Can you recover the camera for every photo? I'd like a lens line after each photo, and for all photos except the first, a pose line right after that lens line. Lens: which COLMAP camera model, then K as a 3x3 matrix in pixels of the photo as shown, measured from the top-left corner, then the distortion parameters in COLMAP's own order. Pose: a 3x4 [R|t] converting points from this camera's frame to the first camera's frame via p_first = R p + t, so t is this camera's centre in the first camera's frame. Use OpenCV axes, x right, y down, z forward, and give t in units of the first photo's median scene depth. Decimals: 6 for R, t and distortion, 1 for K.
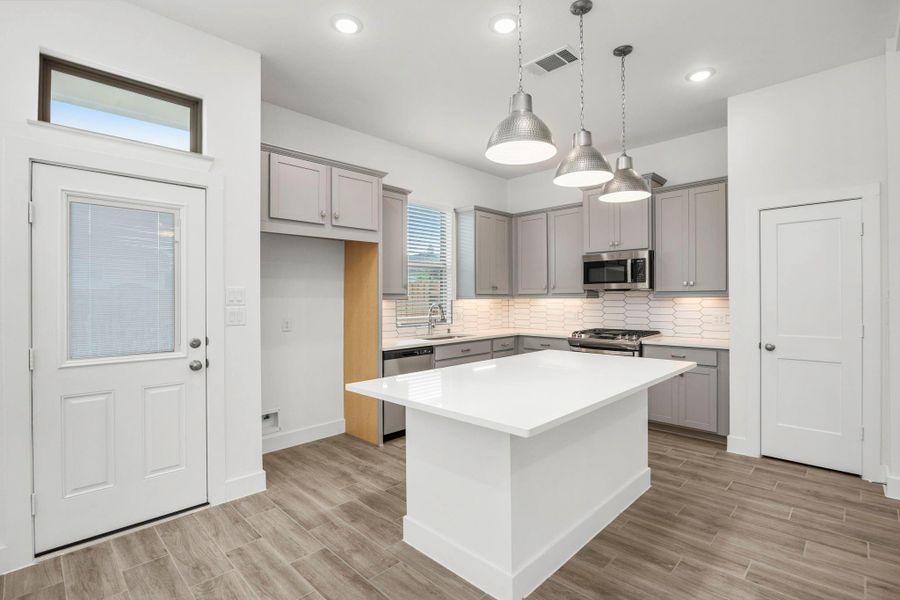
lens RADIAL K [[429.9, 0, 453.1], [0, 429.9, 299.6], [0, 0, 1]] dist [-0.017815, 0.000519]
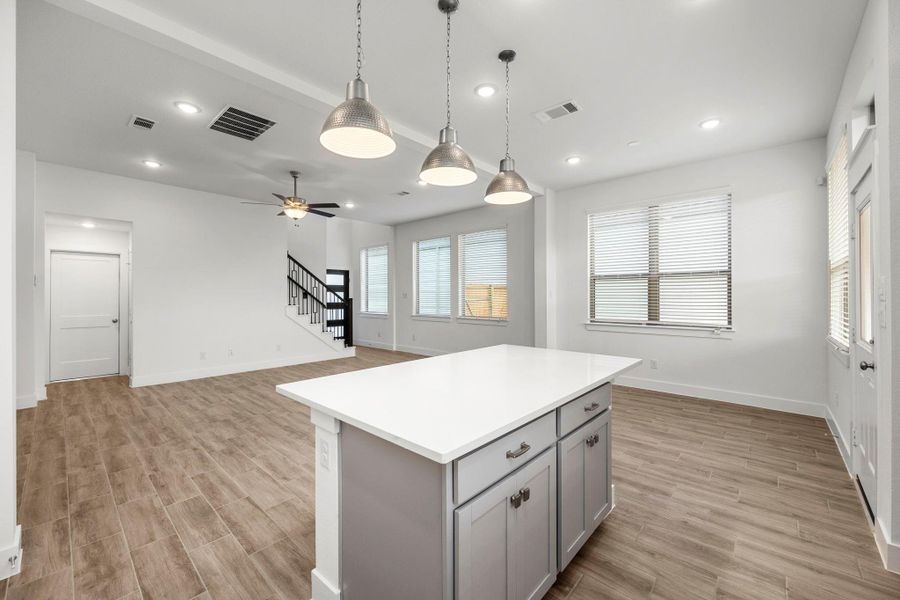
lens RADIAL K [[359.9, 0, 443.5], [0, 359.9, 295.4], [0, 0, 1]] dist [-0.003271, 0.000042]
pose [[-0.999786, 0.009032, -0.018592, 0.245495], [0.008955, 0.999951, 0.004240, -0.006945], [0.018629, 0.004073, -0.999818, 1.340813]]
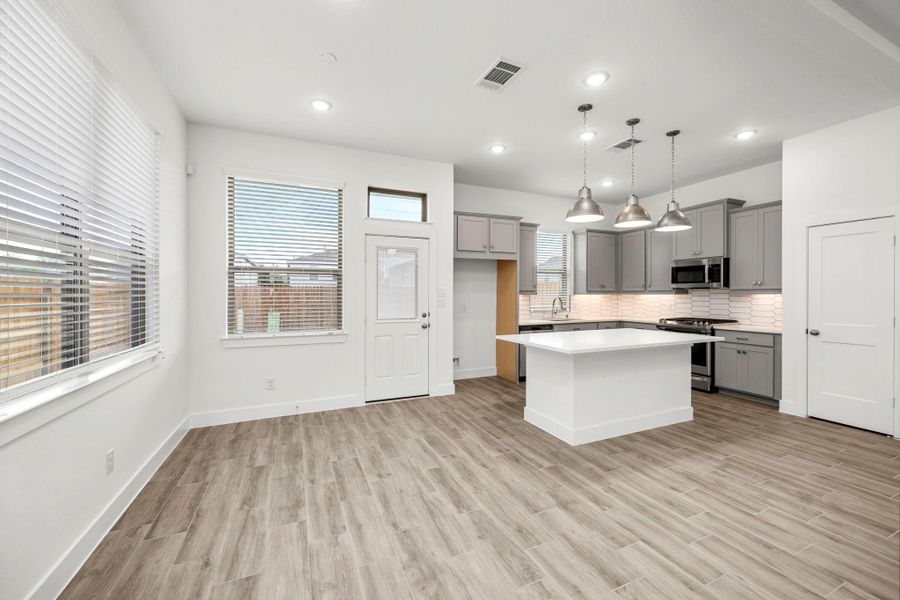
lens RADIAL K [[359.9, 0, 452.3], [0, 359.9, 300.2], [0, 0, 1]] dist [-0.003271, 0.000042]
pose [[0.928763, 0.011518, -0.370495, 0.120496], [-0.005845, 0.999848, 0.016432, 0.001354], [0.370628, -0.013096, 0.928689, -0.420784]]
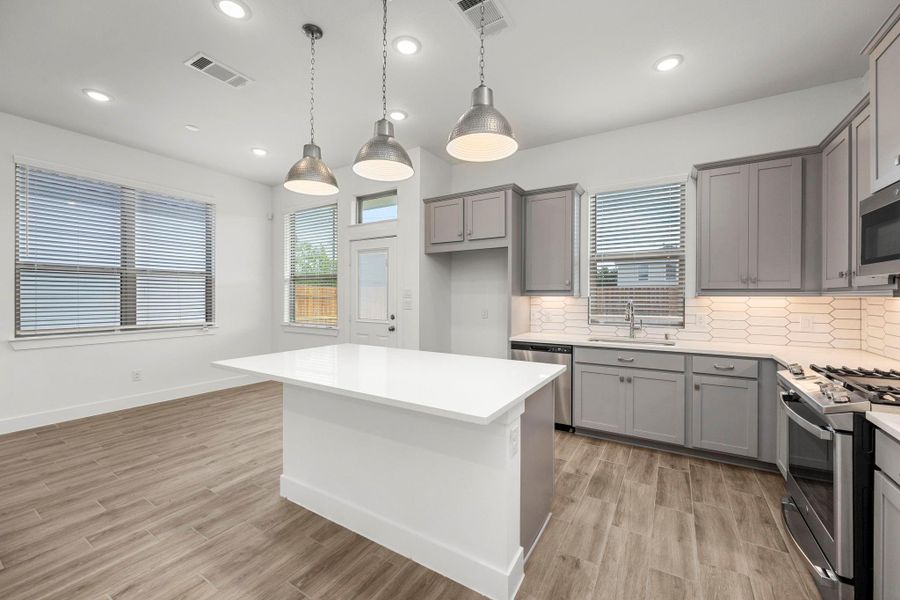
lens RADIAL K [[359.9, 0, 457.0], [0, 359.9, 299.7], [0, 0, 1]] dist [-0.003271, 0.000042]
pose [[0.221431, 0.016352, -0.975039, 0.812036], [-0.006567, 0.999862, 0.015277, -0.003284], [0.975154, 0.003020, 0.221508, 0.711390]]
